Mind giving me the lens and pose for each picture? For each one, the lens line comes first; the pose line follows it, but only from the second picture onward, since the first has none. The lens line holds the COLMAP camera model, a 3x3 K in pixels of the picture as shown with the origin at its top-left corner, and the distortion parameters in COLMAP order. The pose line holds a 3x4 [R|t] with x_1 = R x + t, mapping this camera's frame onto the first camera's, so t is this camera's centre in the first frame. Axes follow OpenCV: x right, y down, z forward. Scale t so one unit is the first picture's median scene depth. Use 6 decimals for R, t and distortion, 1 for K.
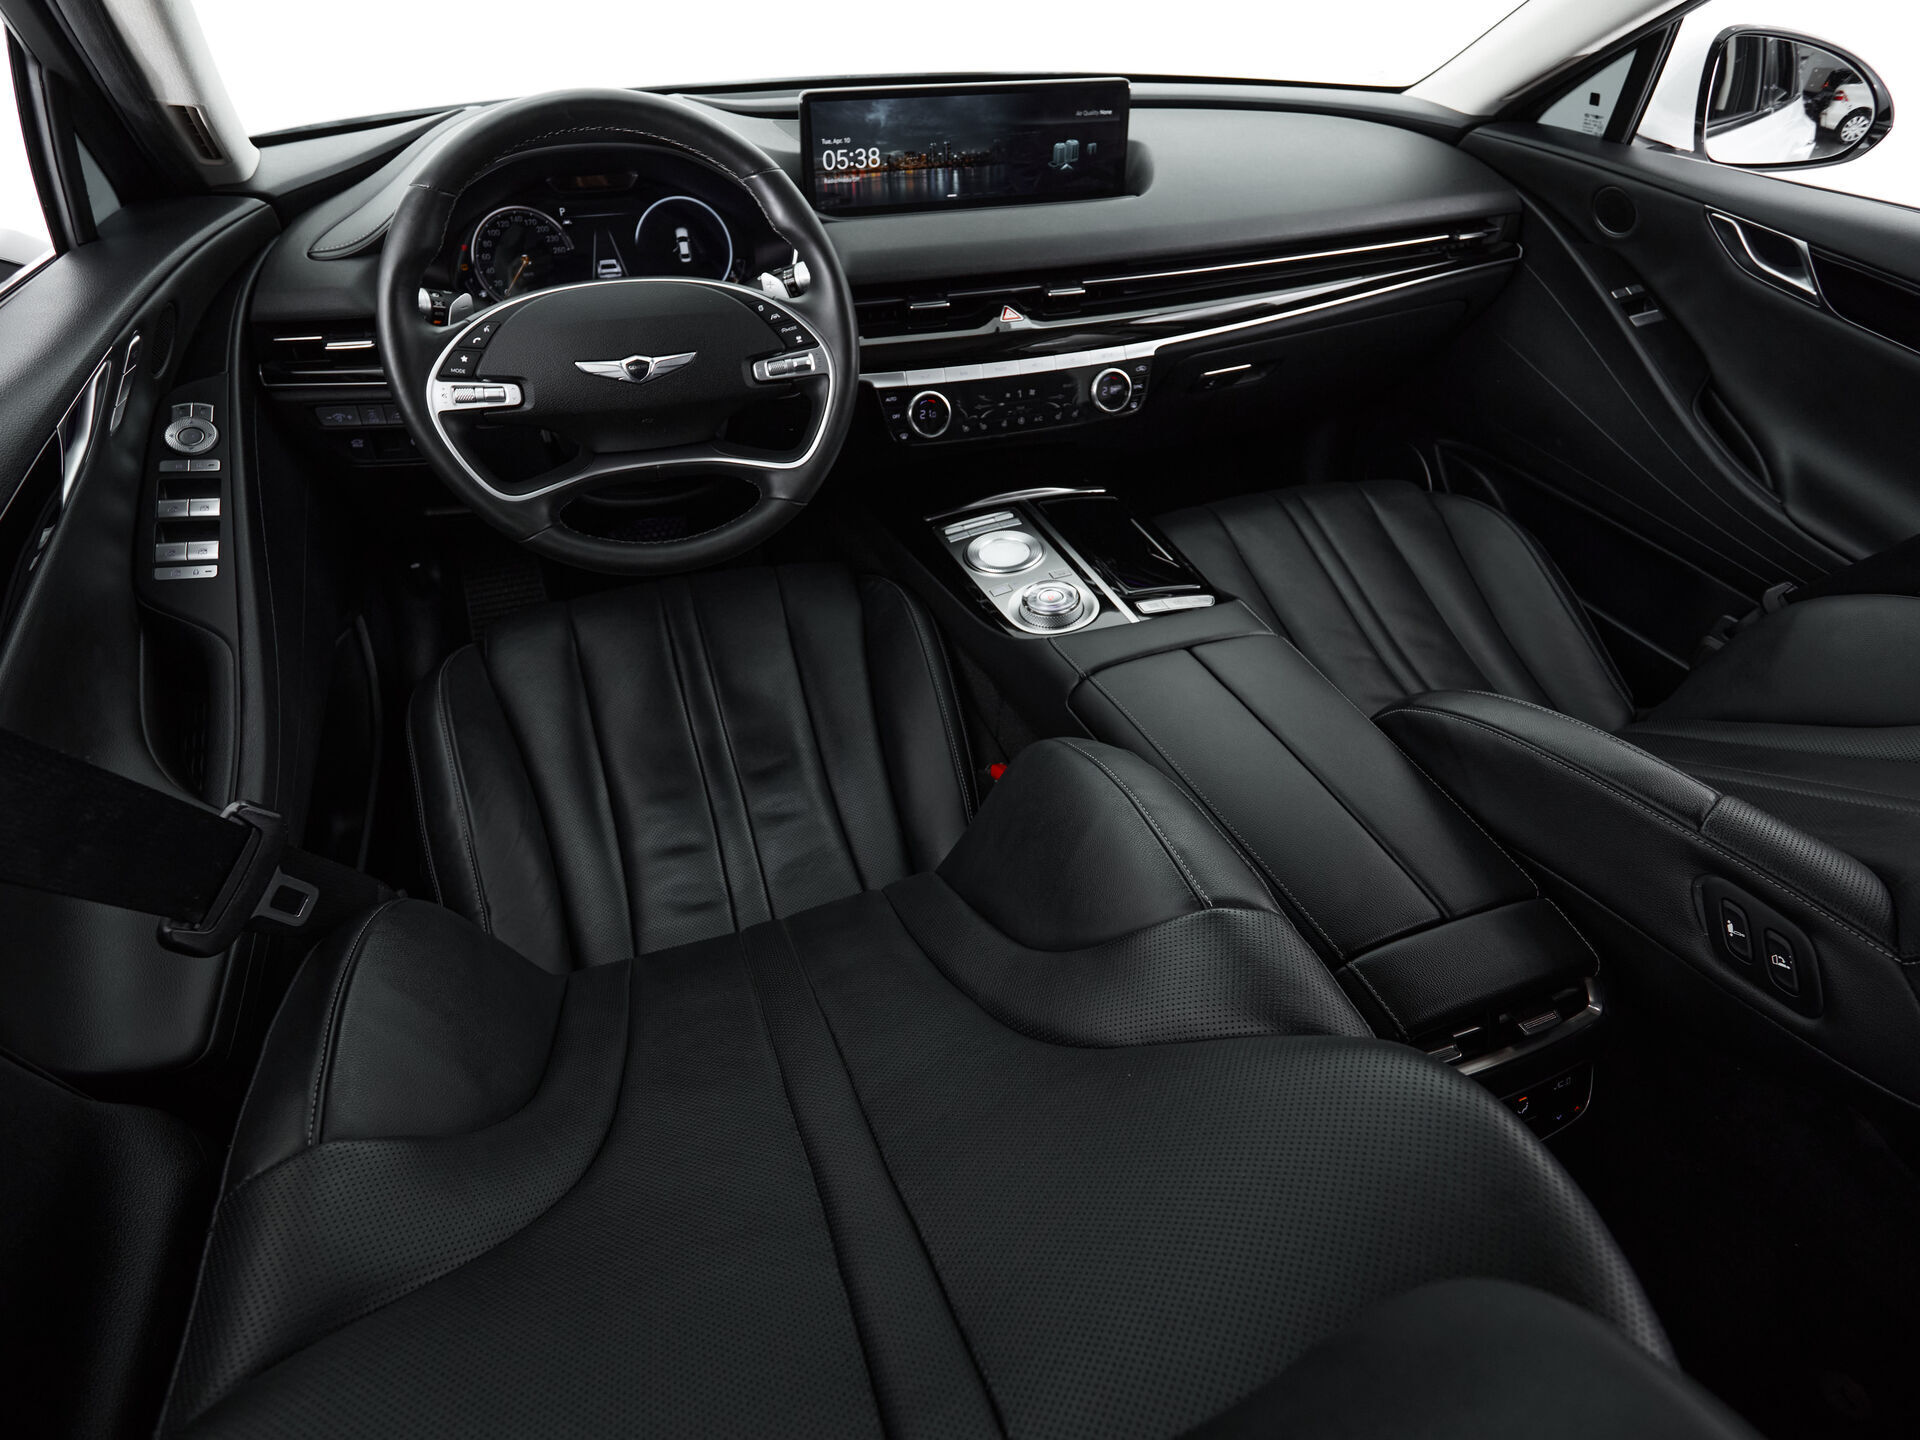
lens RADIAL K [[1038.0, 0, 957.1], [0, 1038.0, 719.6], [0, 0, 1]] dist [0.001539, -0.001308]
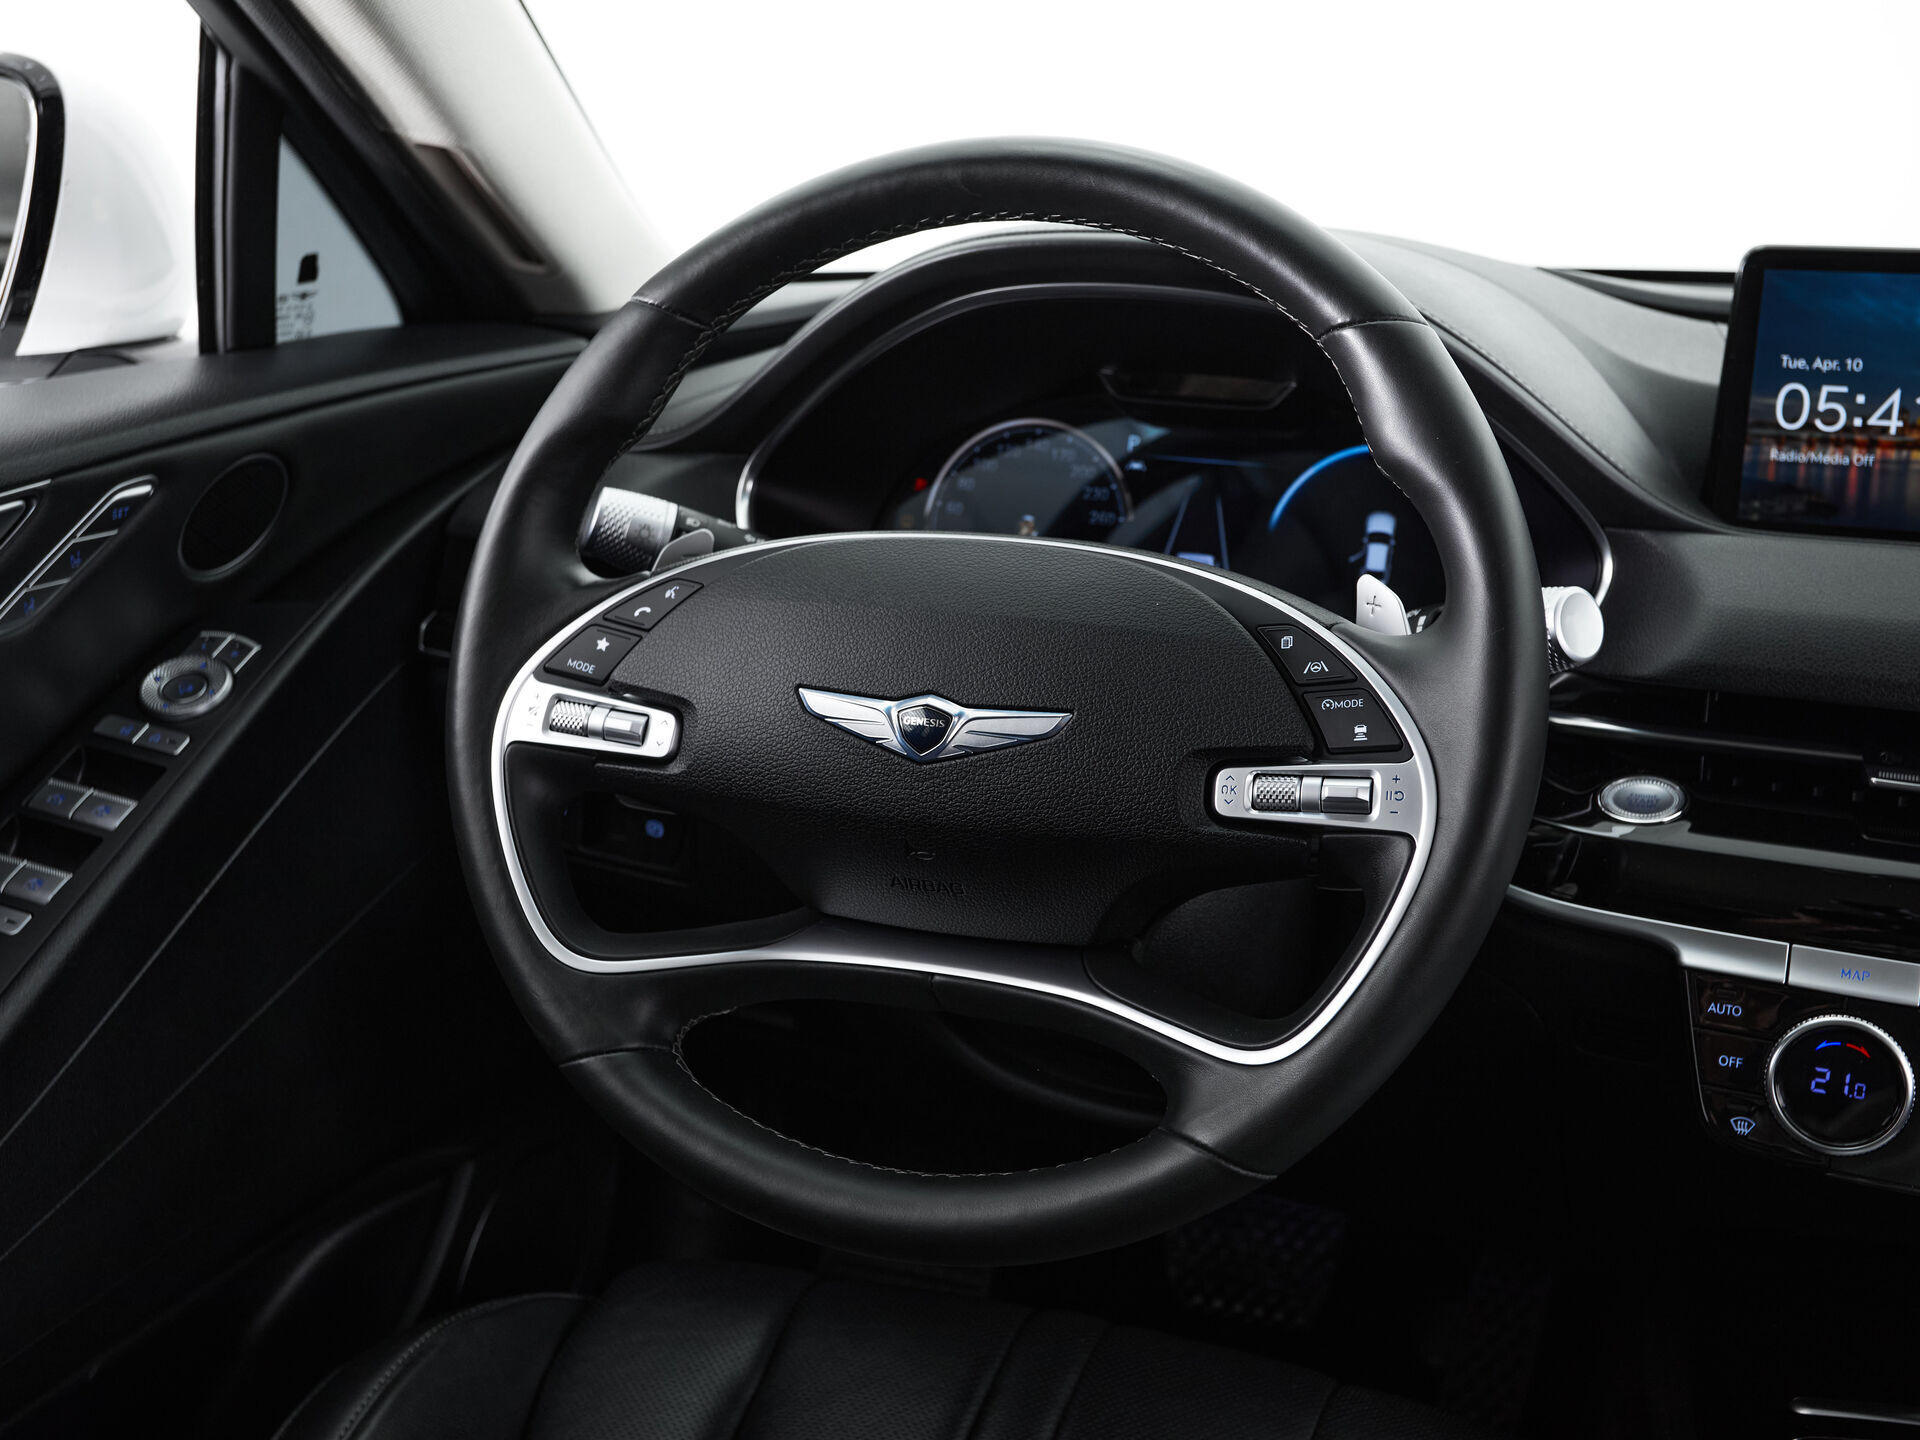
lens RADIAL K [[2373.4, 0, 932.4], [0, 2373.4, 711.3], [0, 0, 1]] dist [0.021070, 0.000000]
pose [[0.758283, 0.164829, -0.630745, 0.203262], [-0.415559, 0.867680, -0.272840, -0.073896], [0.502313, 0.469002, 0.726443, 0.261083]]
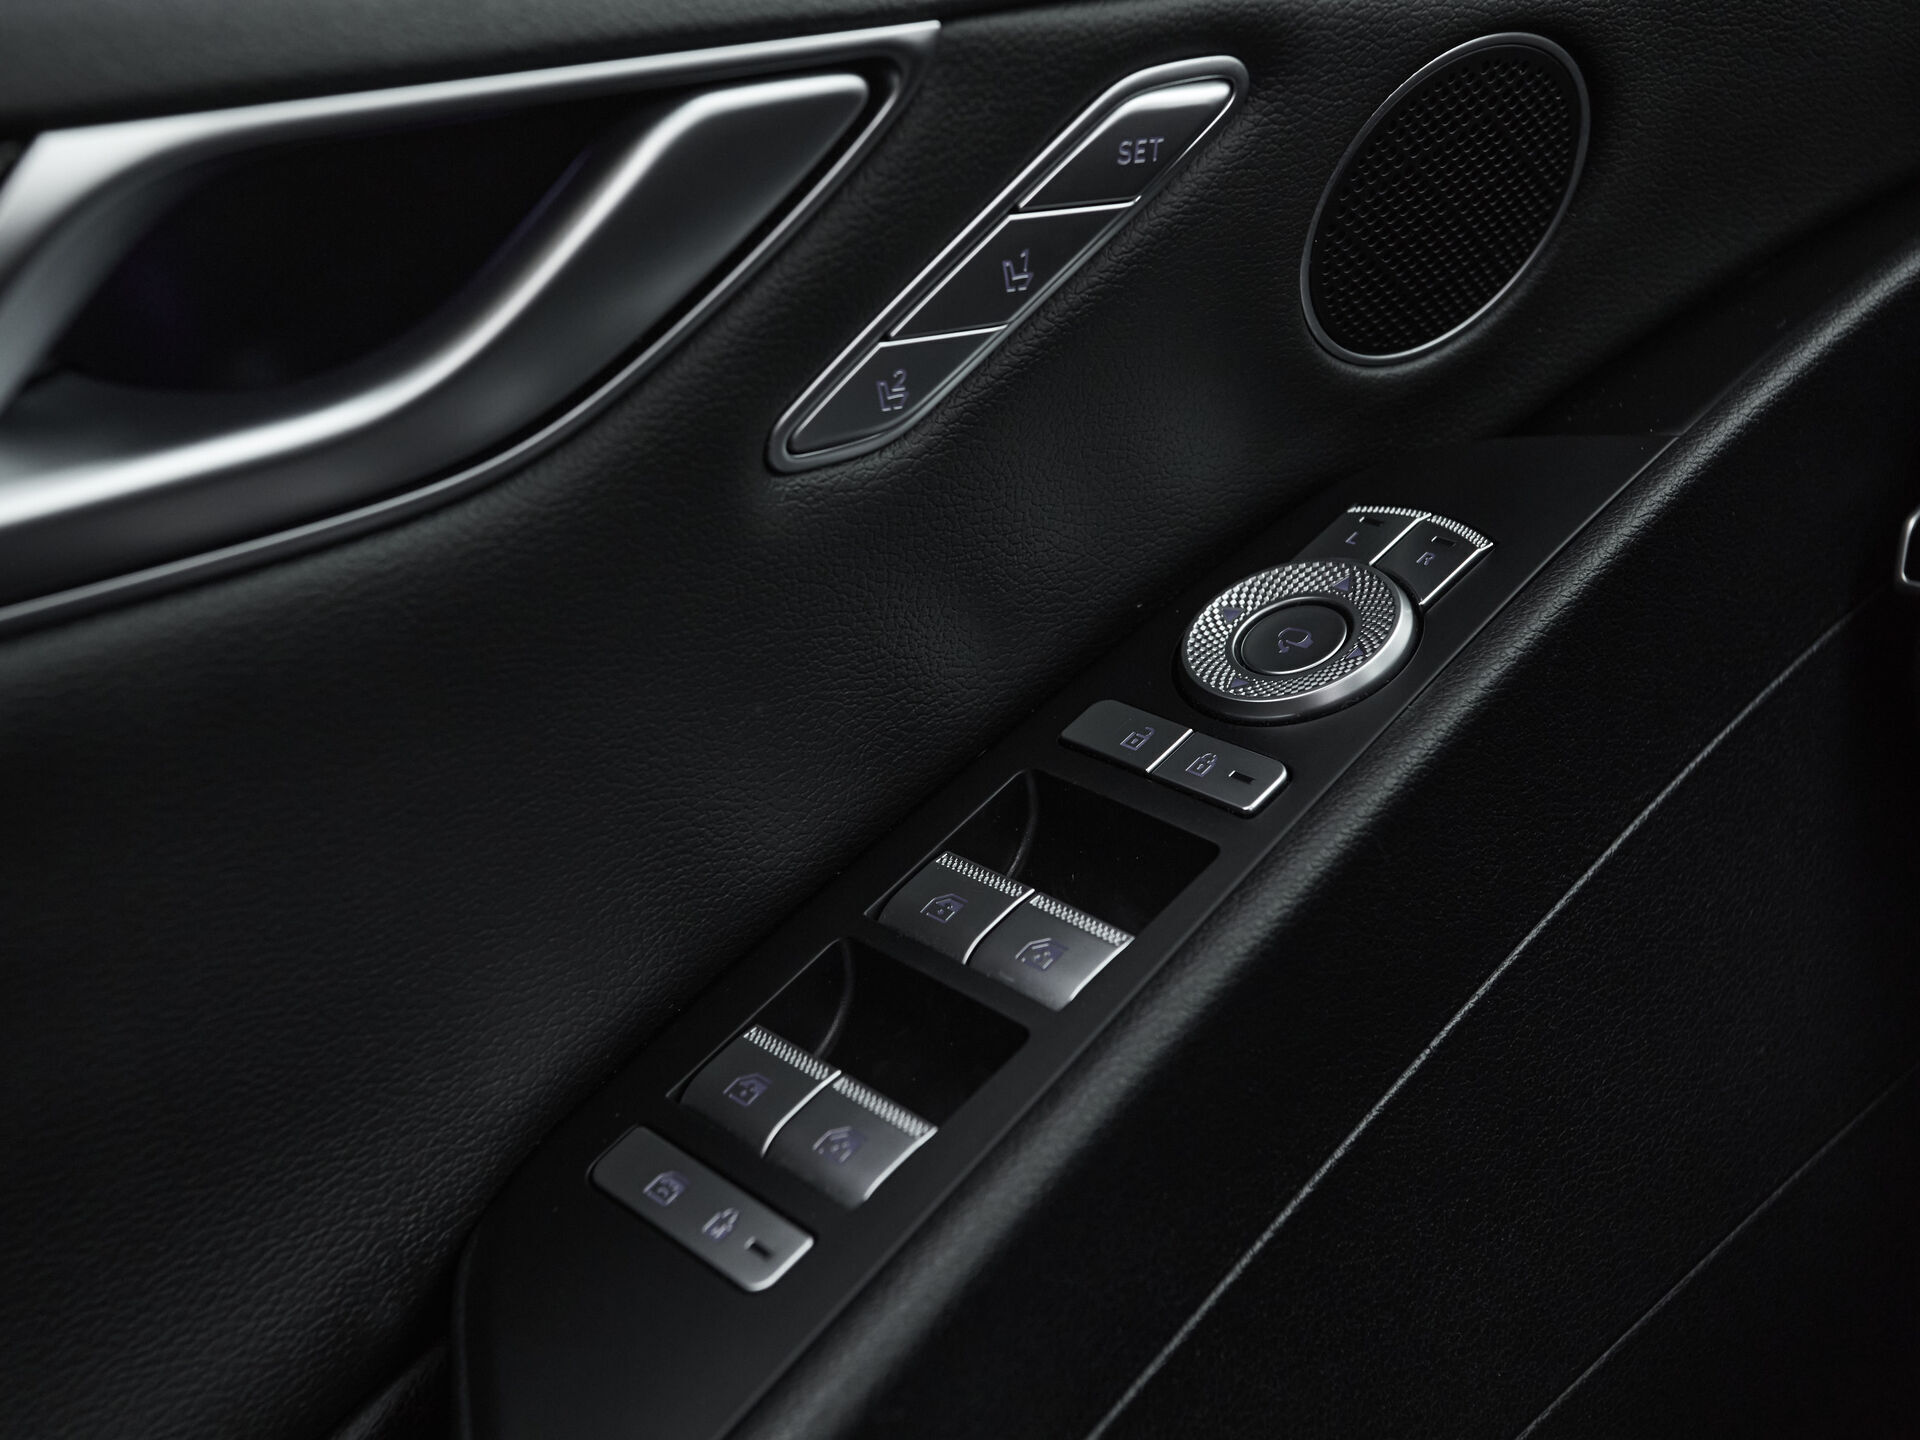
lens RADIAL K [[2373.4, 0, 958.8], [0, 2373.4, 703.9], [0, 0, 1]] dist [0.021070, 0.000000]
pose [[0.348121, 0.186890, -0.918631, -0.260725], [-0.547922, 0.835683, -0.037624, -0.158939], [0.760653, 0.516436, 0.393320, 0.588464]]
